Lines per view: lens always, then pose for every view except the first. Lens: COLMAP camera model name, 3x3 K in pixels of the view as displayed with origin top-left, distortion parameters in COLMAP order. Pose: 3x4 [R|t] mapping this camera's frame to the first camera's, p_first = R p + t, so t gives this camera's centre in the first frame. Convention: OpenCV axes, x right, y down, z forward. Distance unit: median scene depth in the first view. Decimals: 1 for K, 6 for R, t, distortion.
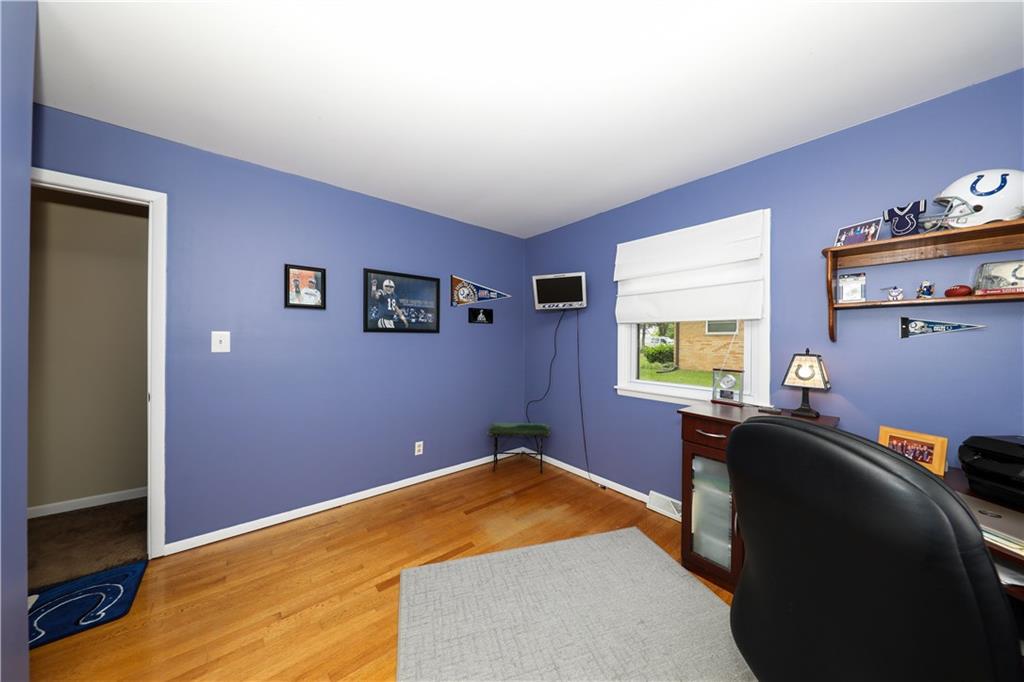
lens RADIAL K [[322.5, 0, 514.3], [0, 322.5, 339.3], [0, 0, 1]] dist [-0.007349, -0.000705]
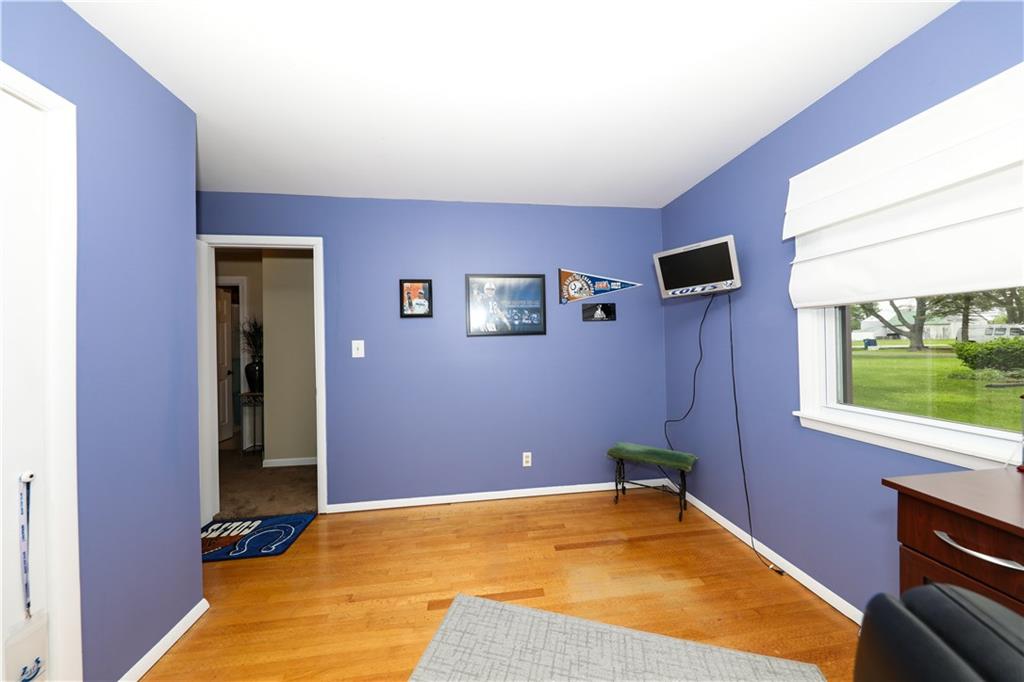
lens RADIAL K [[331.7, 0, 511.9], [0, 331.7, 339.7], [0, 0, 1]] dist [-0.002919, -0.001345]
pose [[0.841807, -0.028130, -0.539045, 0.234471], [0.027743, 0.999576, -0.008838, 0.000149], [0.539065, -0.007515, 0.842230, 0.214422]]
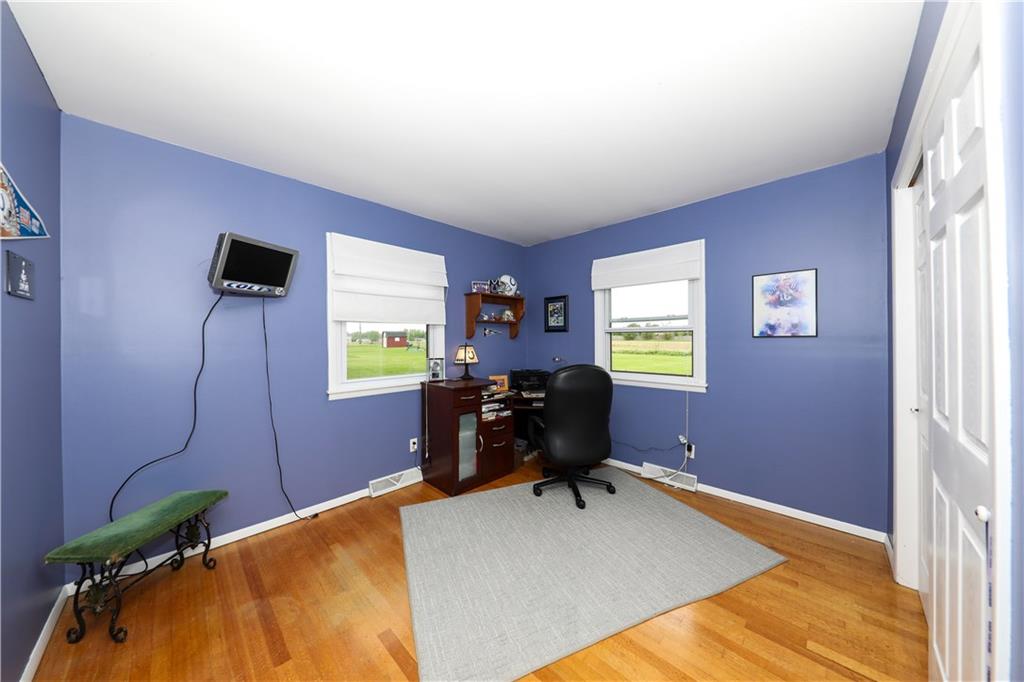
lens RADIAL K [[331.7, 0, 516.9], [0, 331.7, 337.9], [0, 0, 1]] dist [-0.002919, -0.001345]
pose [[-0.109276, -0.004095, 0.994003, -0.741691], [0.005119, 0.999976, 0.004683, -0.003401], [-0.993998, 0.005600, -0.109253, 0.670998]]
